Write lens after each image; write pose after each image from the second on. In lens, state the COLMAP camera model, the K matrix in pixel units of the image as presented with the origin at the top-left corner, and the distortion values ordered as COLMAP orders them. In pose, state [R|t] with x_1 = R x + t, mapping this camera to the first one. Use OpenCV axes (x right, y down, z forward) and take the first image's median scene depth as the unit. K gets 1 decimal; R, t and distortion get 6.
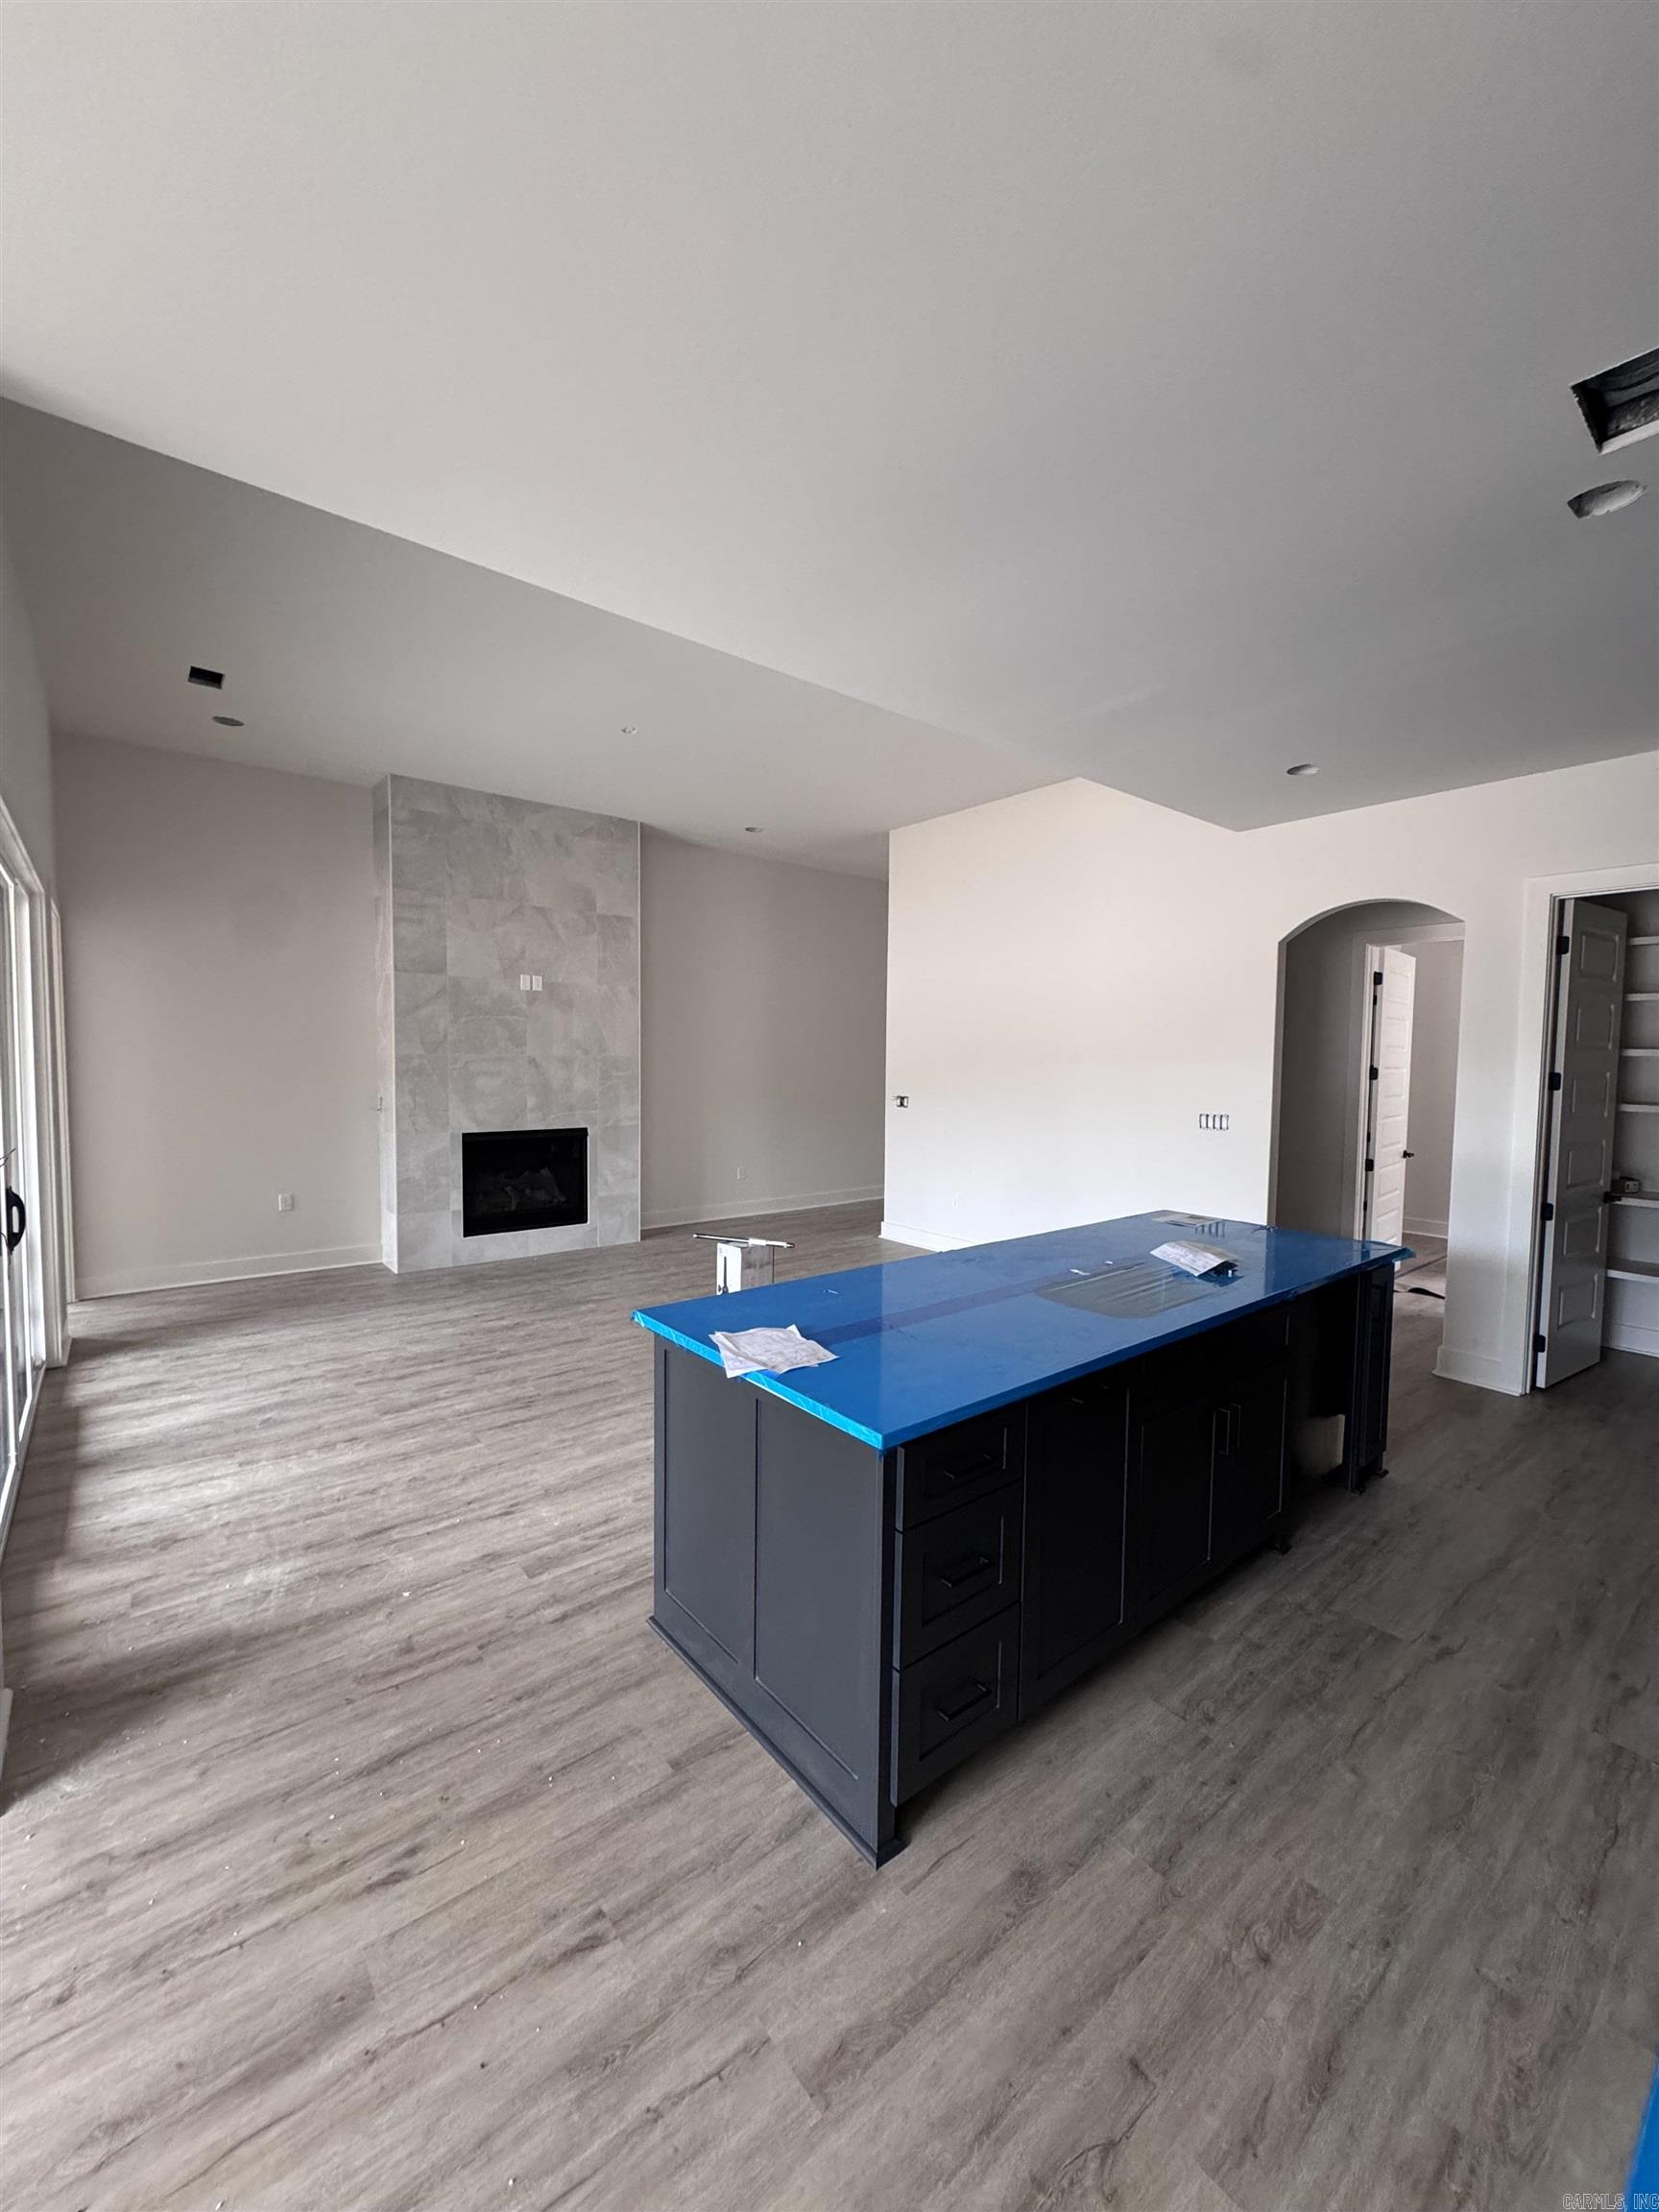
lens RADIAL K [[875.1, 0, 820.0], [0, 875.1, 1104.4], [0, 0, 1]] dist [-0.006083, 0.001120]
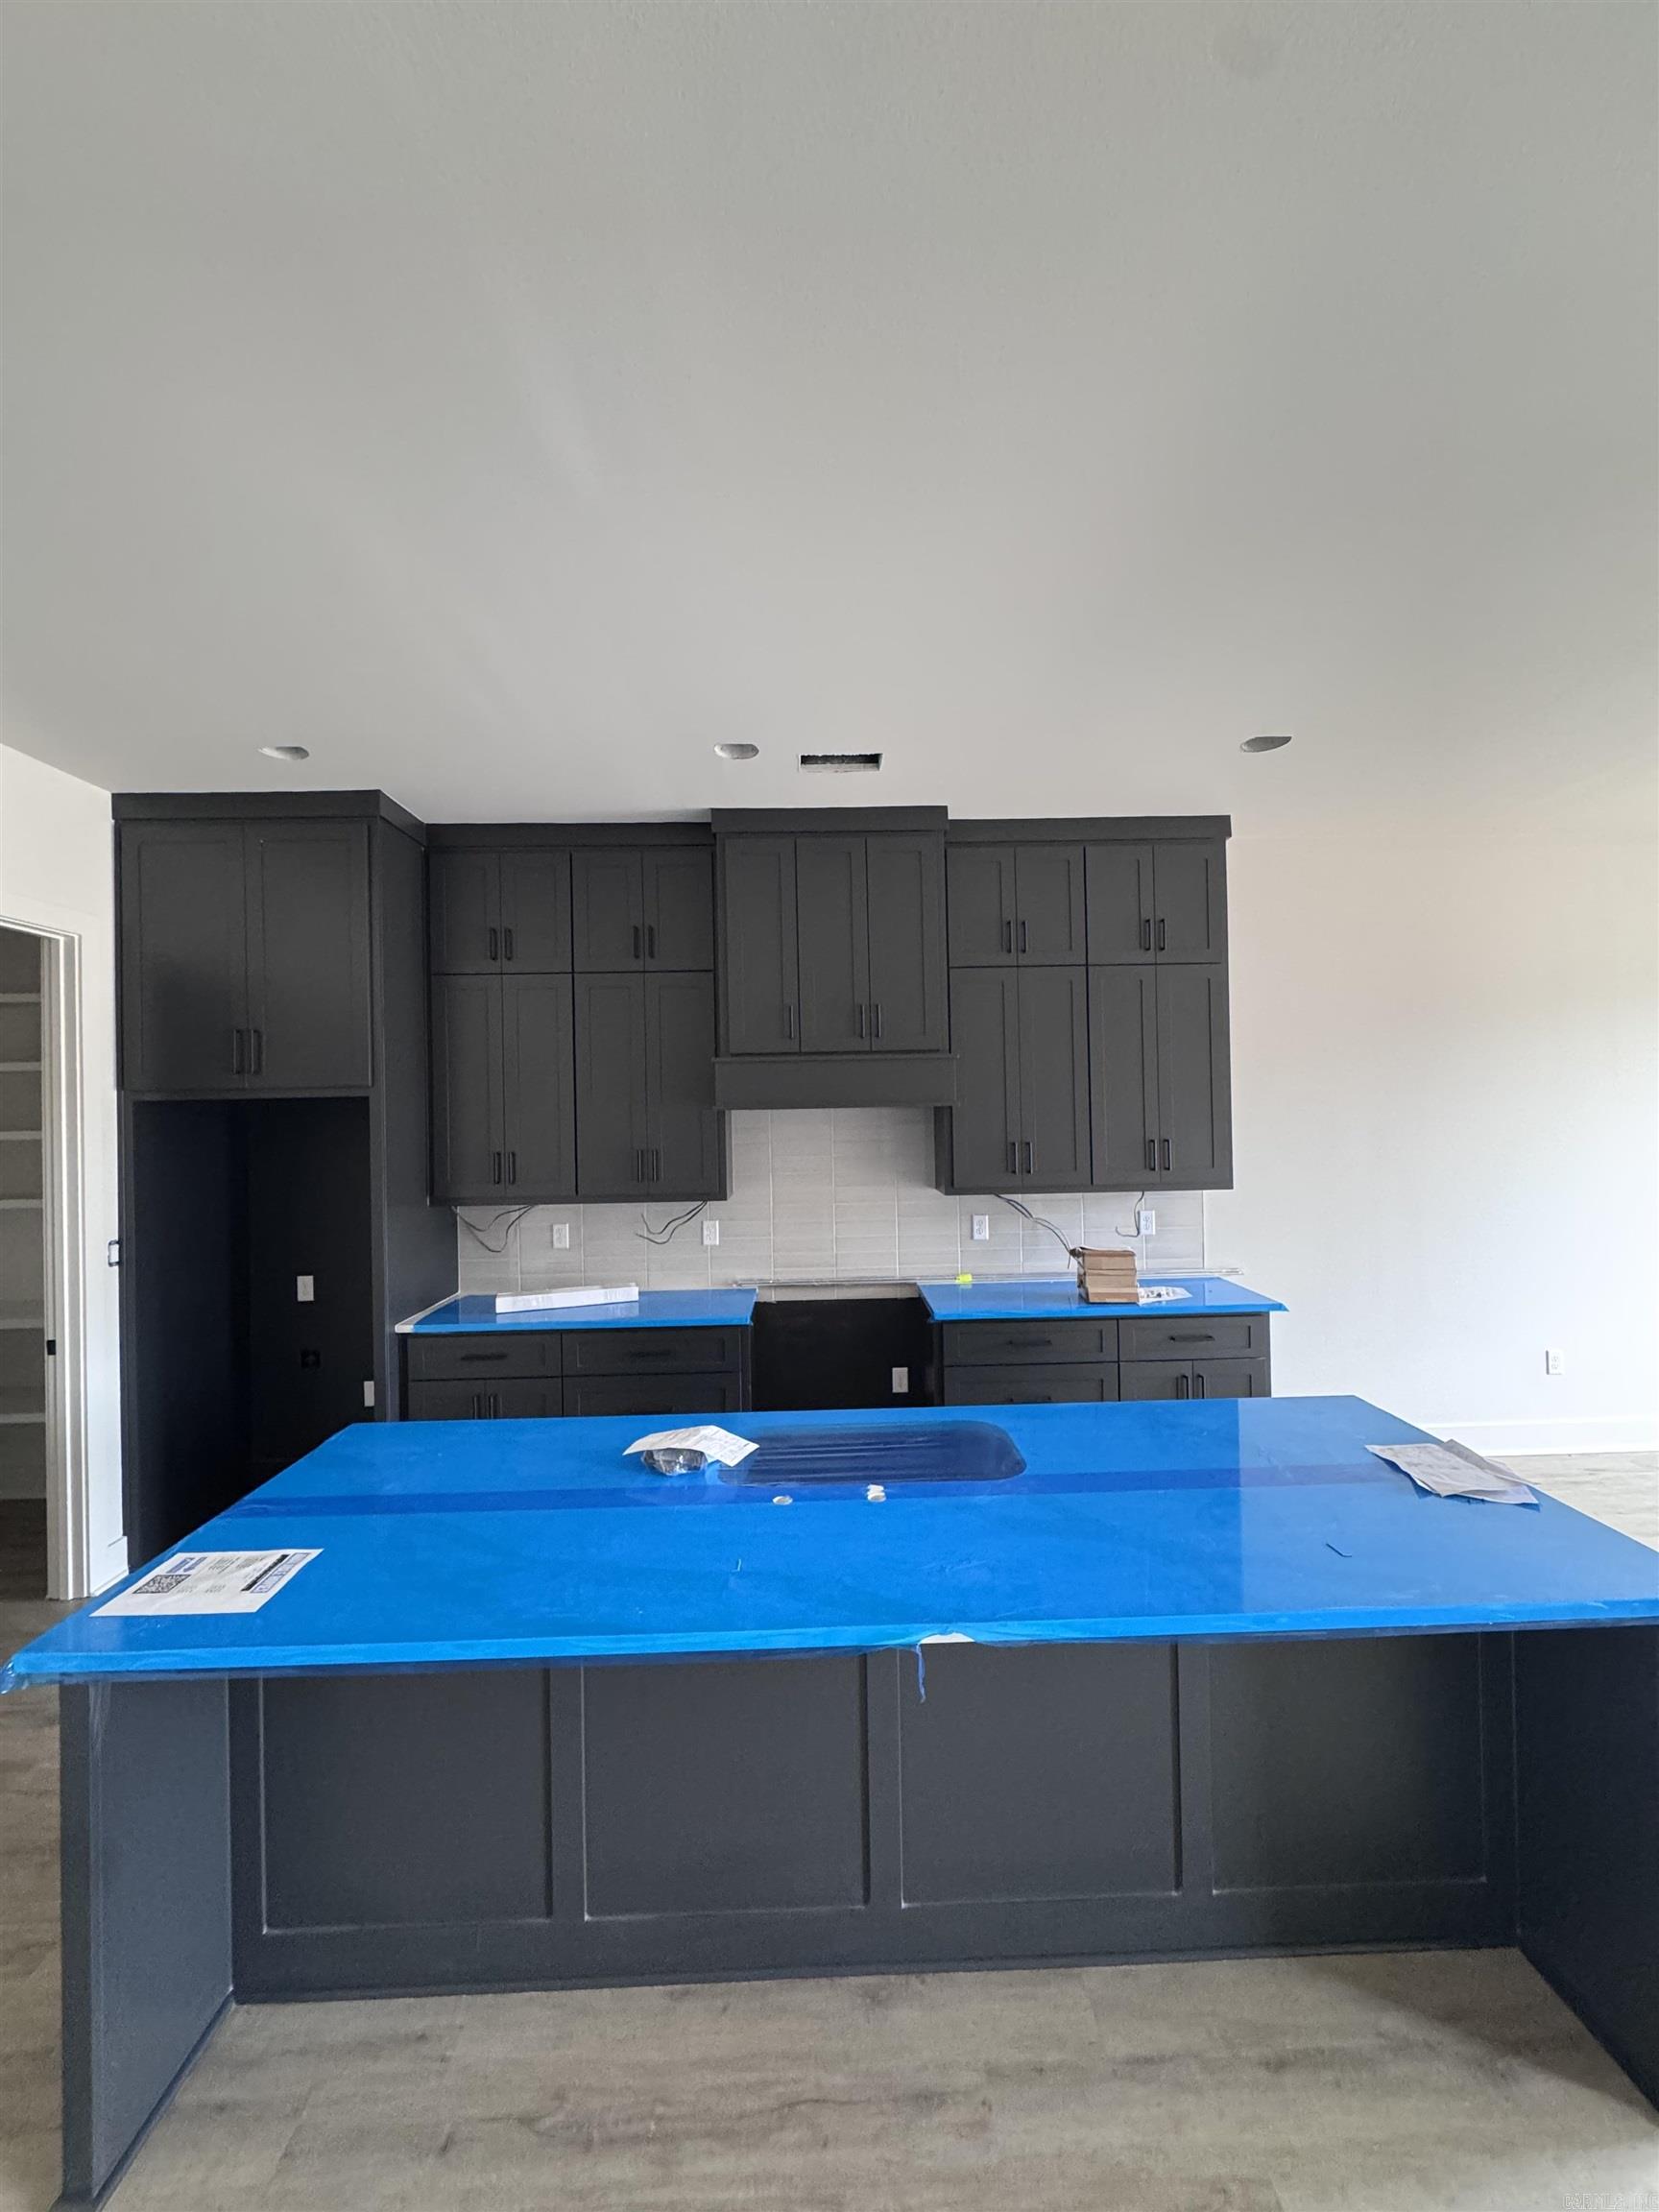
lens RADIAL K [[875.1, 0, 828.4], [0, 875.1, 1107.9], [0, 0, 1]] dist [-0.006083, 0.001120]
pose [[-0.791767, -0.002923, 0.610816, -0.521341], [0.037817, 0.997836, 0.053796, -0.160991], [-0.609651, 0.065693, -0.789943, 1.173045]]
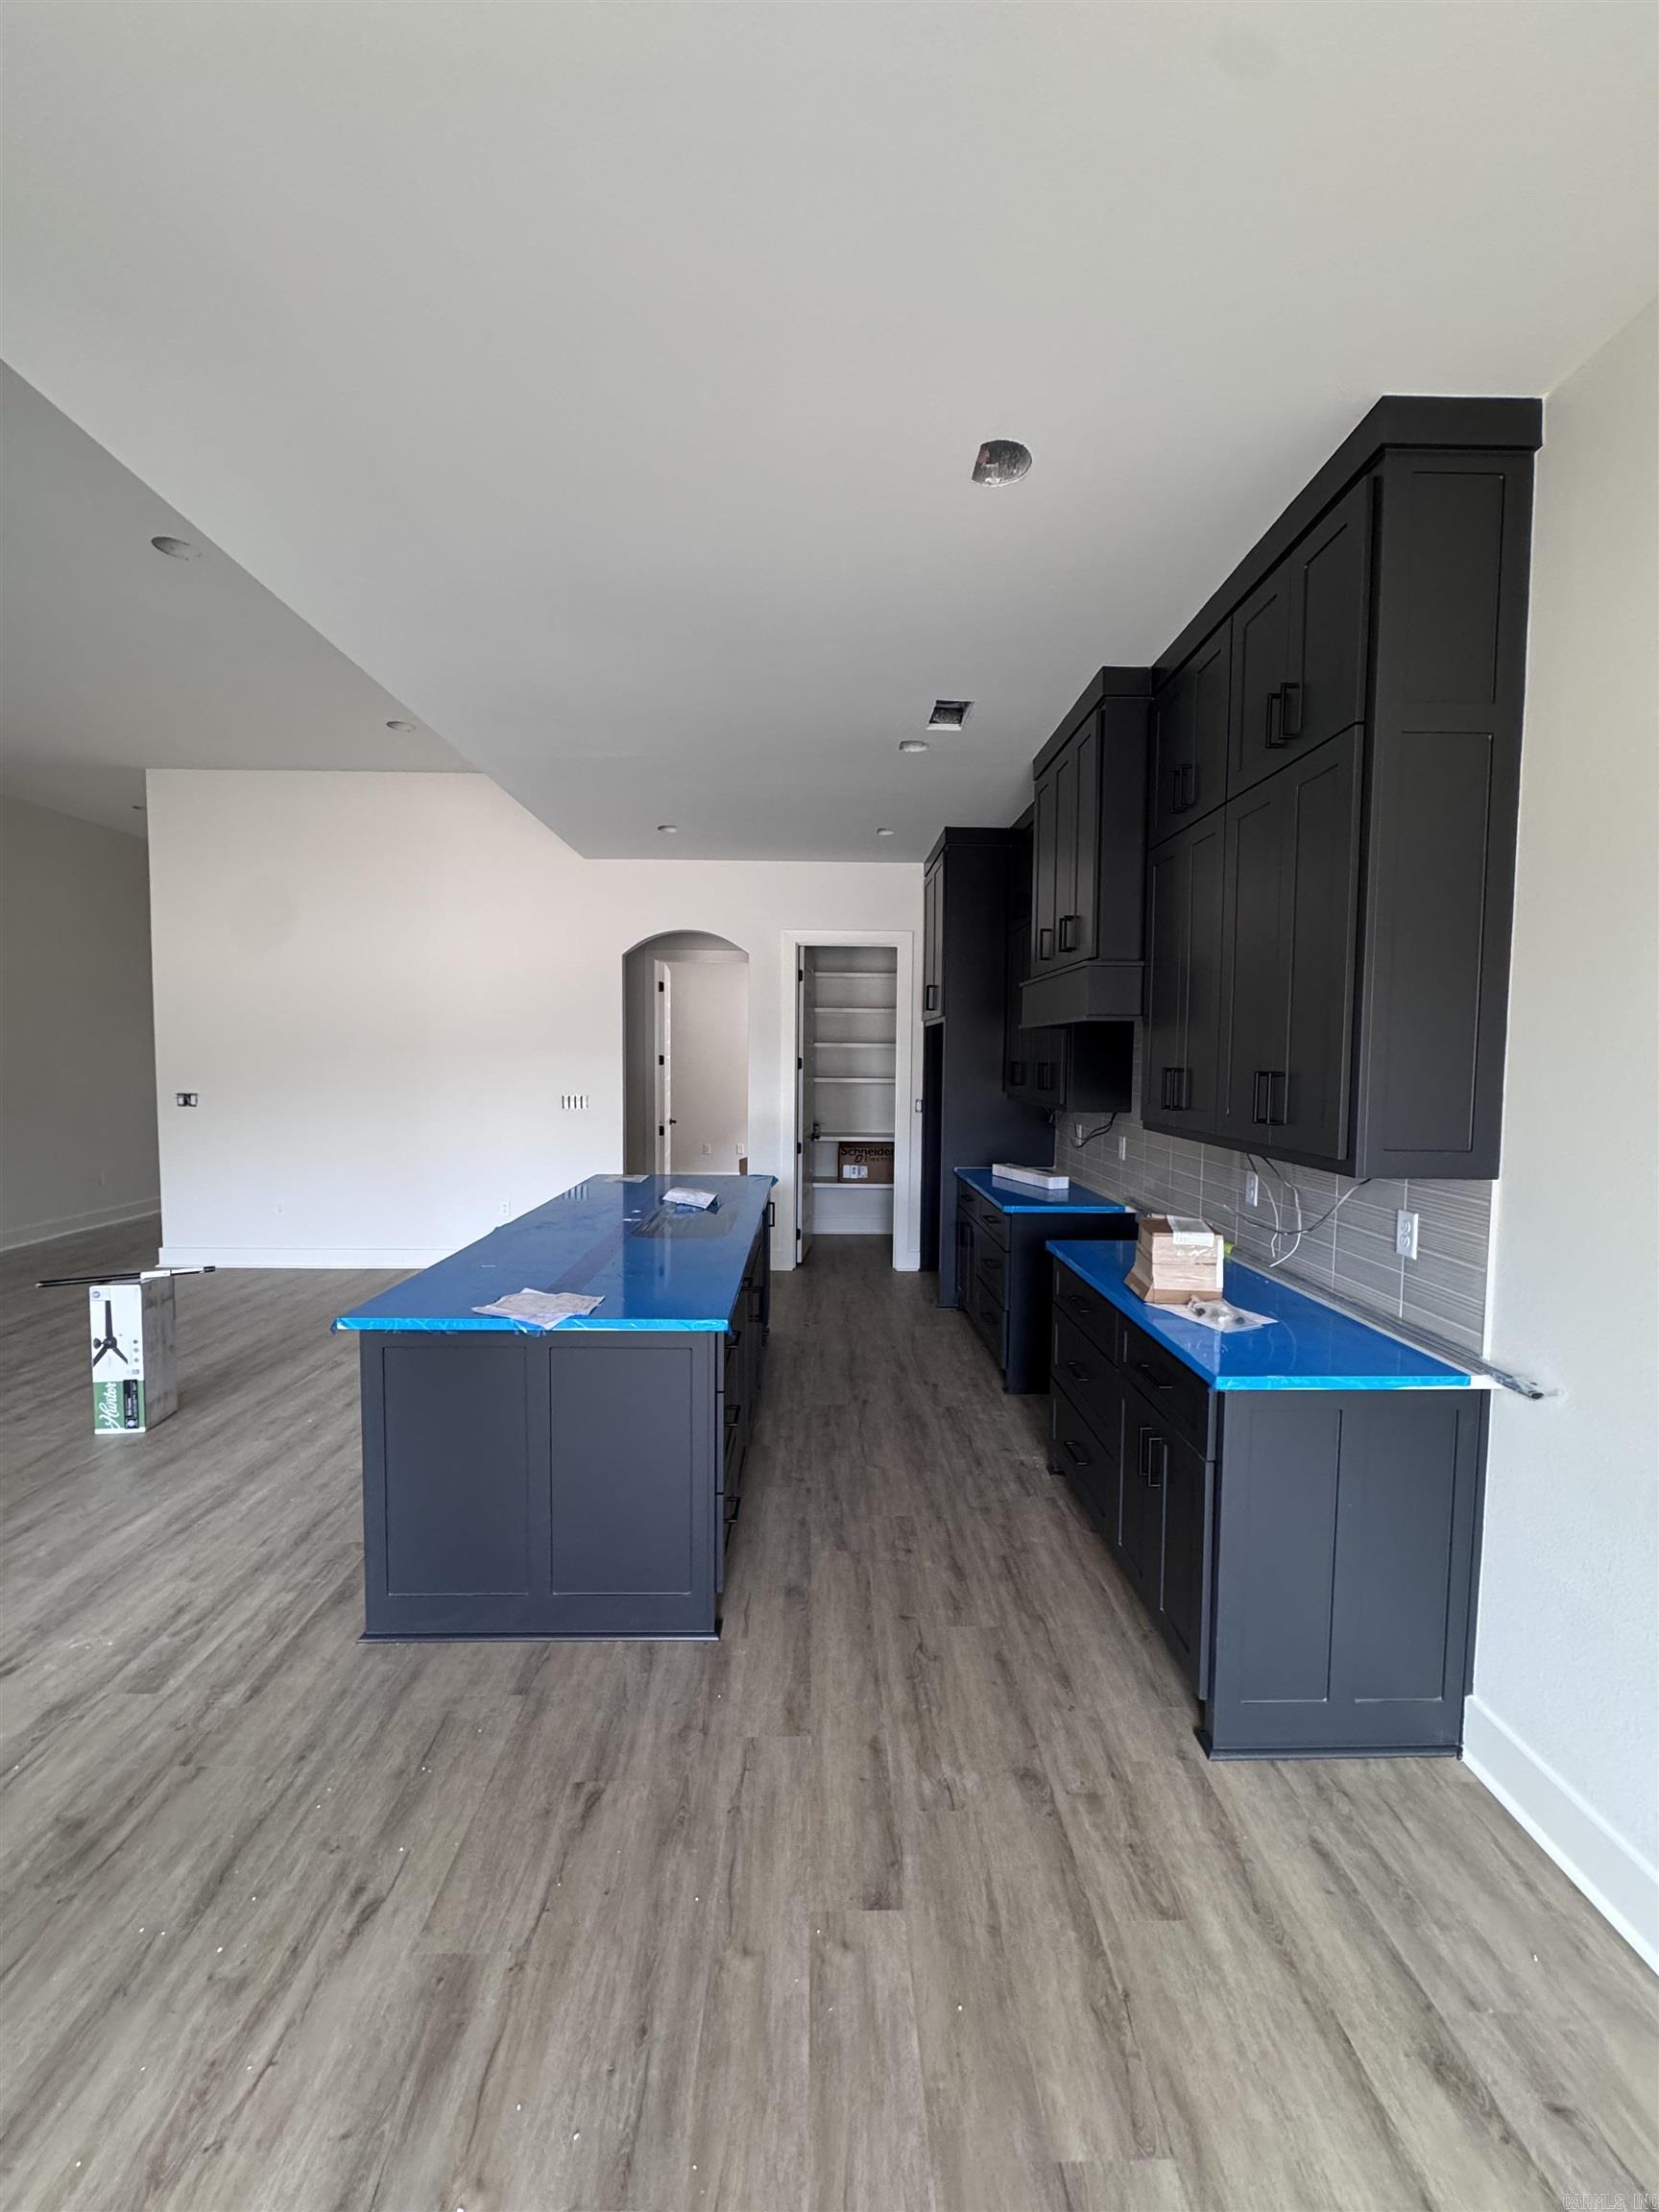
lens RADIAL K [[875.1, 0, 838.3], [0, 875.1, 1106.4], [0, 0, 1]] dist [-0.006083, 0.001120]
pose [[0.608502, -0.050823, 0.791923, -0.858810], [0.039803, 0.998646, 0.033506, 0.000282], [-0.792553, 0.011133, 0.609701, 0.005553]]
